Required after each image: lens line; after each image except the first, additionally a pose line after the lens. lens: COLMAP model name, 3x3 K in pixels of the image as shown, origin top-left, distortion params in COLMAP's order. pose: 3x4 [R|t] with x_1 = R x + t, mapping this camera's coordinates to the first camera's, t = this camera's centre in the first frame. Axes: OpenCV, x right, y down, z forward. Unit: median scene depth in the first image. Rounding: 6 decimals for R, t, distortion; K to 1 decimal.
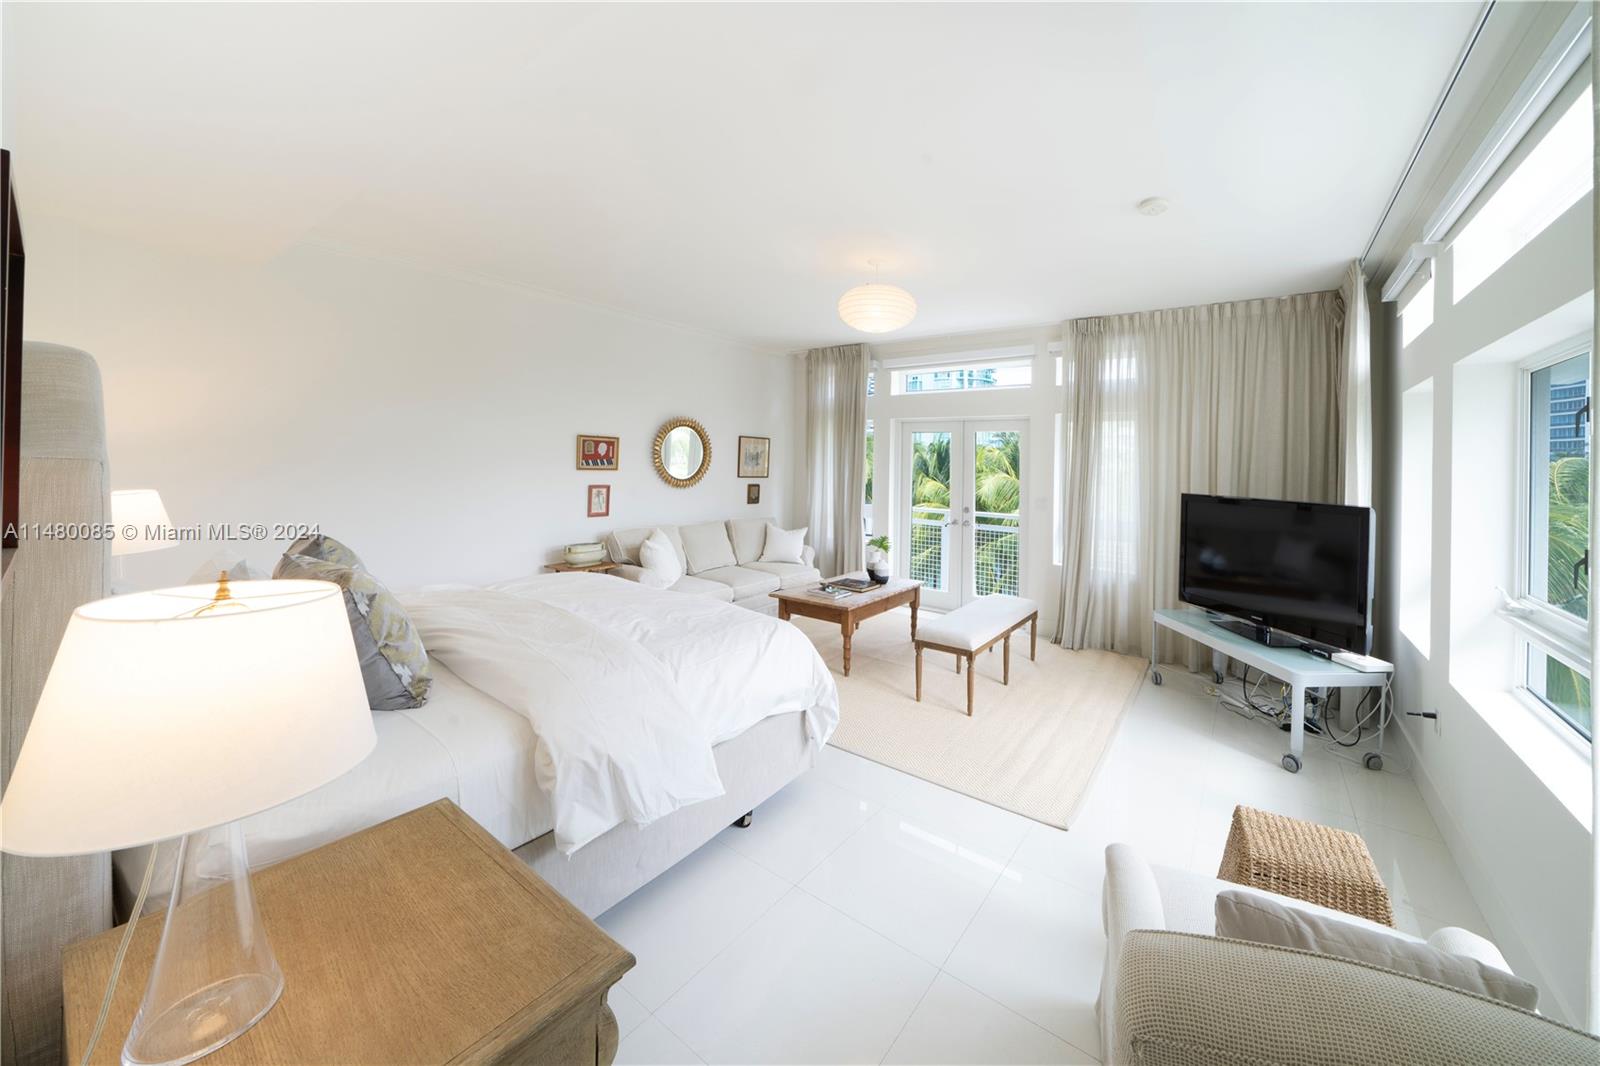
lens RADIAL K [[586.9, 0, 801.0], [0, 586.9, 466.8], [0, 0, 1]] dist [0.001491, 0.000216]
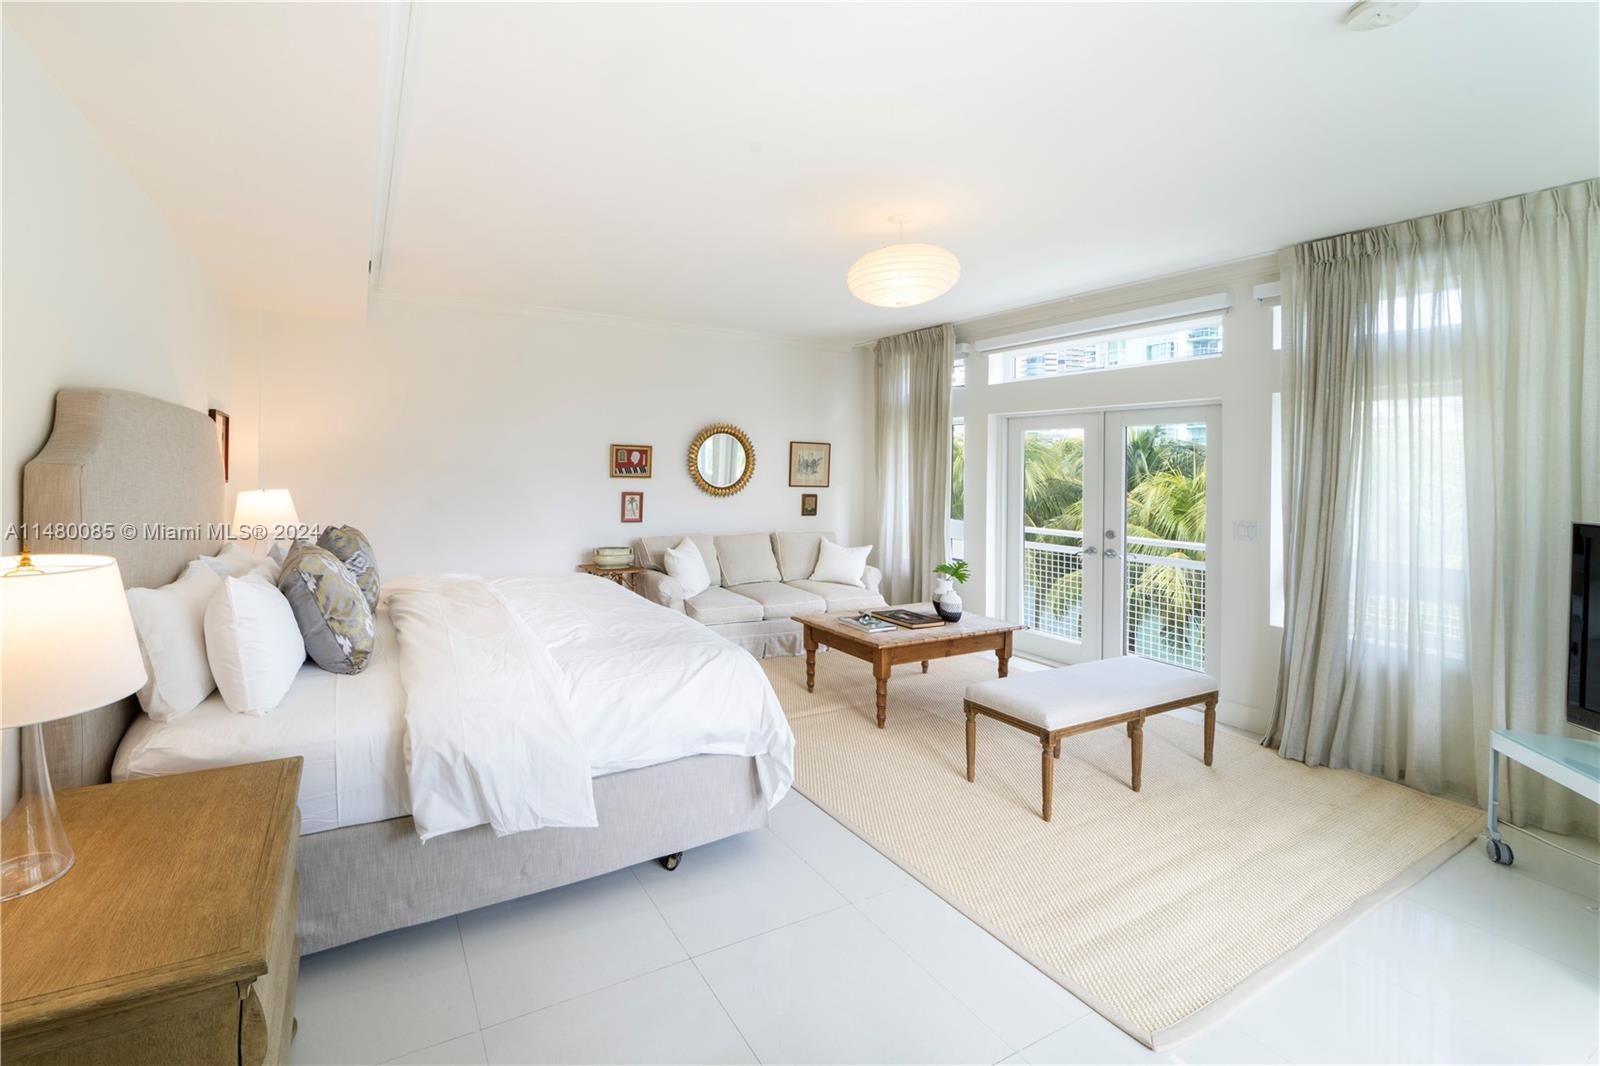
lens RADIAL K [[575.0, 0, 803.1], [0, 575.0, 475.8], [0, 0, 1]] dist [-0.000858, 0.000073]
pose [[0.866147, -0.002429, -0.499784, 0.374284], [-0.001659, 0.999969, -0.007735, 0.008401], [0.499787, 0.007529, 0.866116, 0.234212]]
